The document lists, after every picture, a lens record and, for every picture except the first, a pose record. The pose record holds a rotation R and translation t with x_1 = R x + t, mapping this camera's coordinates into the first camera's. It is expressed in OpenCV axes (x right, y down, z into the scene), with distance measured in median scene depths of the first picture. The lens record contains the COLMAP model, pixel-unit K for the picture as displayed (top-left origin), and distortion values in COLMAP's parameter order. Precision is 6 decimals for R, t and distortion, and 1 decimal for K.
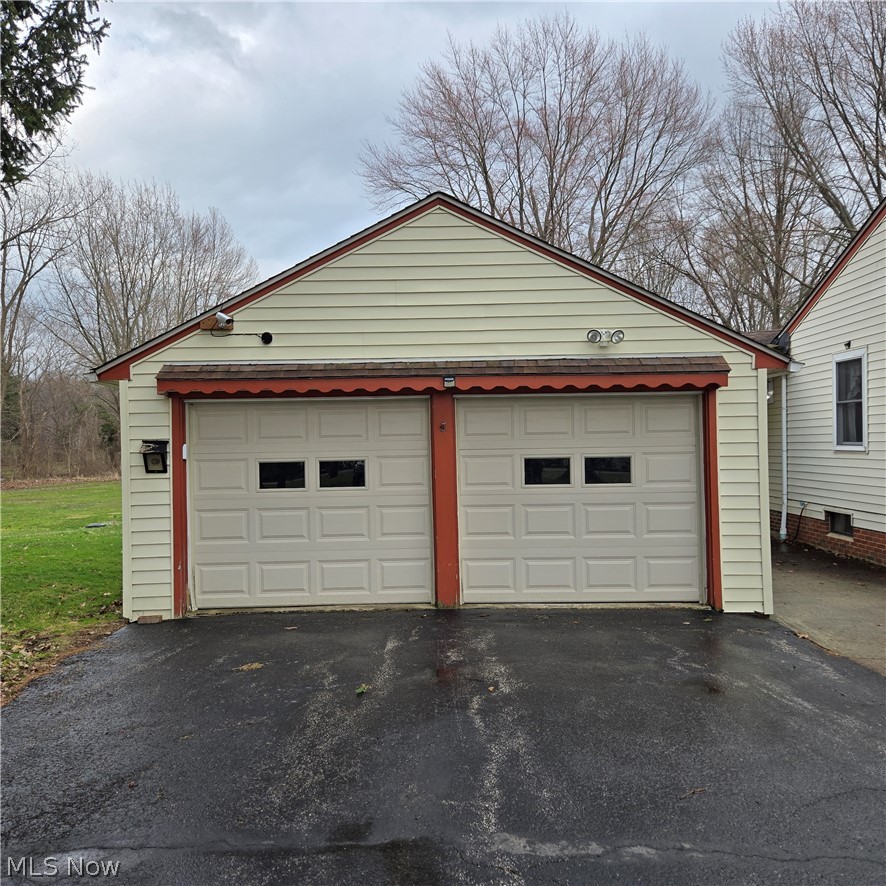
lens RADIAL K [[779.2, 0, 443.0], [0, 779.2, 443.0], [0, 0, 1]] dist [0.061723, 0.003483]
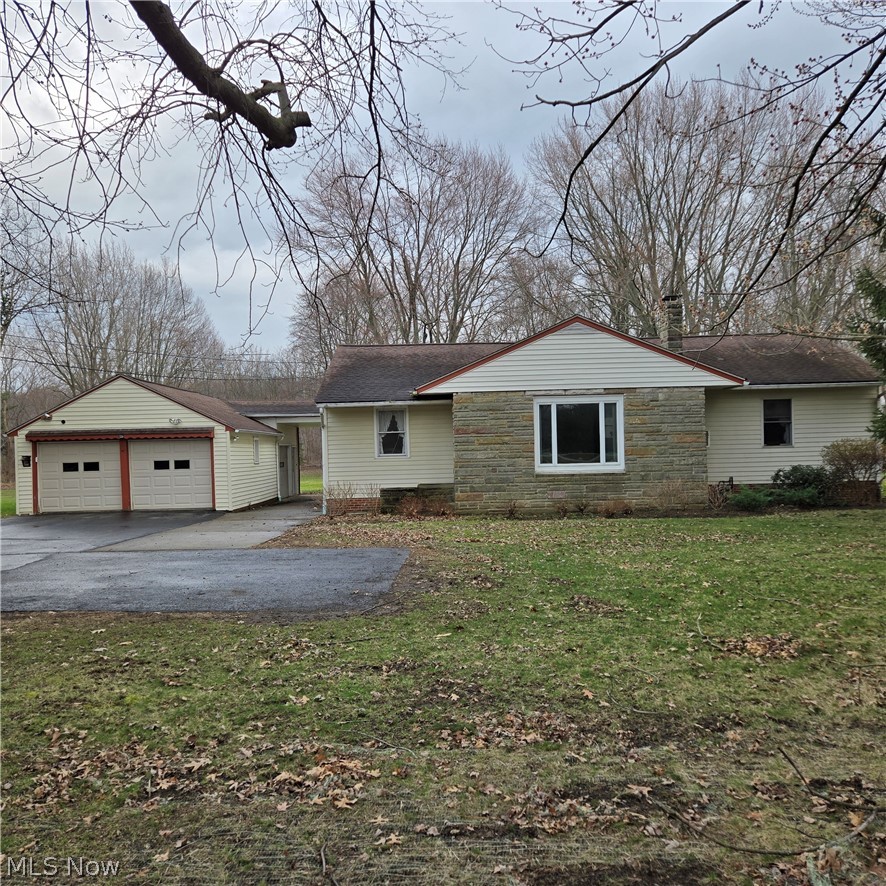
lens RADIAL K [[797.0, 0, 445.6], [0, 797.0, 451.7], [0, 0, 1]] dist [0.058154, -0.012743]
pose [[0.999967, -0.007979, 0.001243, 1.217610], [0.007977, 0.999967, 0.001470, -0.011203], [-0.001255, -0.001460, 0.999998, -2.070724]]
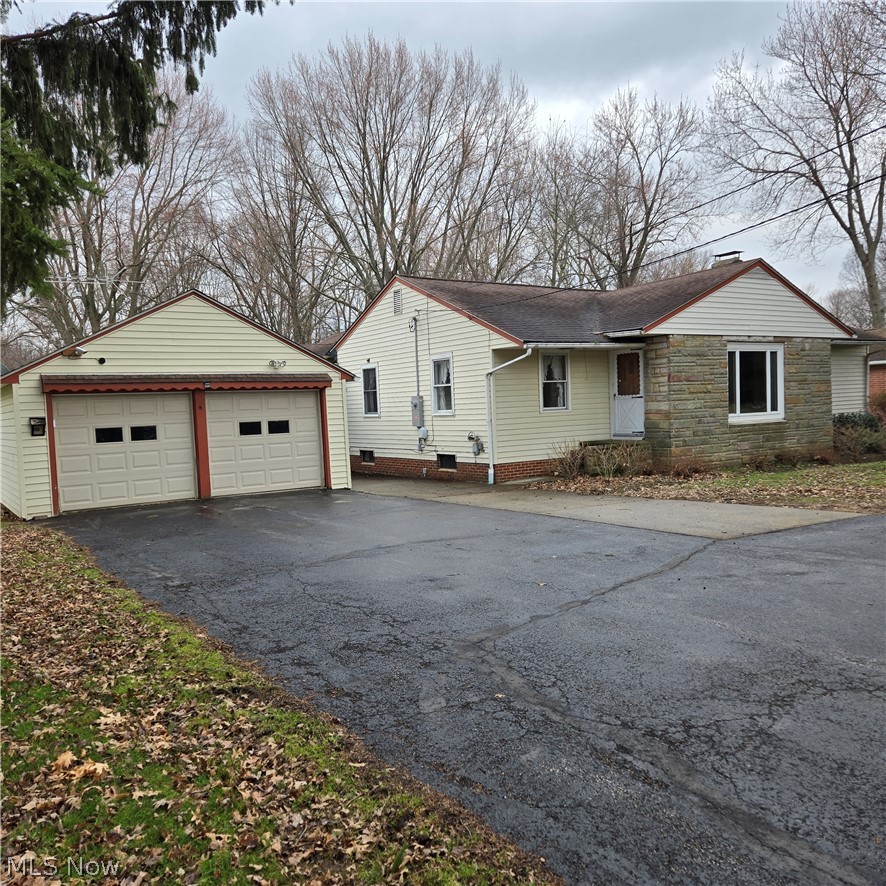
lens RADIAL K [[797.0, 0, 445.6], [0, 797.0, 451.7], [0, 0, 1]] dist [0.058154, -0.012743]
pose [[0.824800, -0.048253, 0.563362, -0.624680], [0.026558, 0.998558, 0.046645, 0.012671], [-0.564801, -0.023511, 0.824892, -1.007536]]
